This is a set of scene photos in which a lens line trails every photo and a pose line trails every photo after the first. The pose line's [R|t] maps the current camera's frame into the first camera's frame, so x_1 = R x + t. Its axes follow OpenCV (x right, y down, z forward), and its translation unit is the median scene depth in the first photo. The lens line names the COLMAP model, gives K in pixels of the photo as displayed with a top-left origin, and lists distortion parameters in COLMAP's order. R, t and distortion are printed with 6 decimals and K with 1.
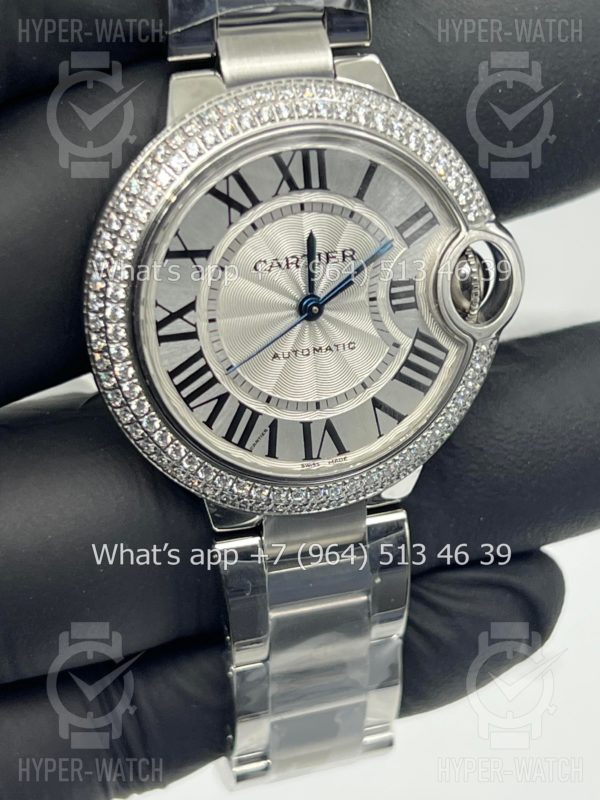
lens RADIAL K [[1757.1, 0, 296.0], [0, 1757.1, 369.2], [0, 0, 1]] dist [0.250934, 0.000000]
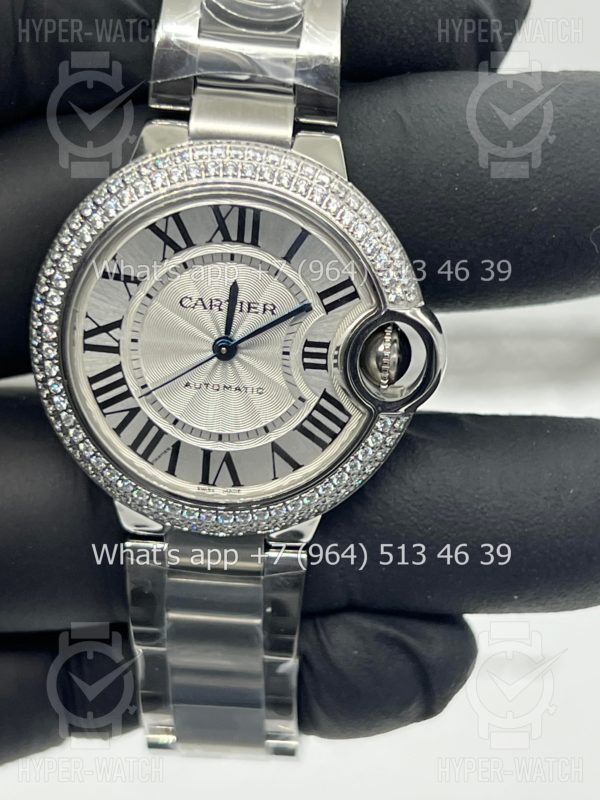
lens RADIAL K [[1757.1, 0, 303.3], [0, 1757.1, 392.9], [0, 0, 1]] dist [0.250934, 0.000000]
pose [[0.941093, 0.214008, -0.261812, 0.348036], [-0.217168, 0.975983, 0.017159, -0.037311], [0.259196, 0.040709, 0.964966, -0.048657]]
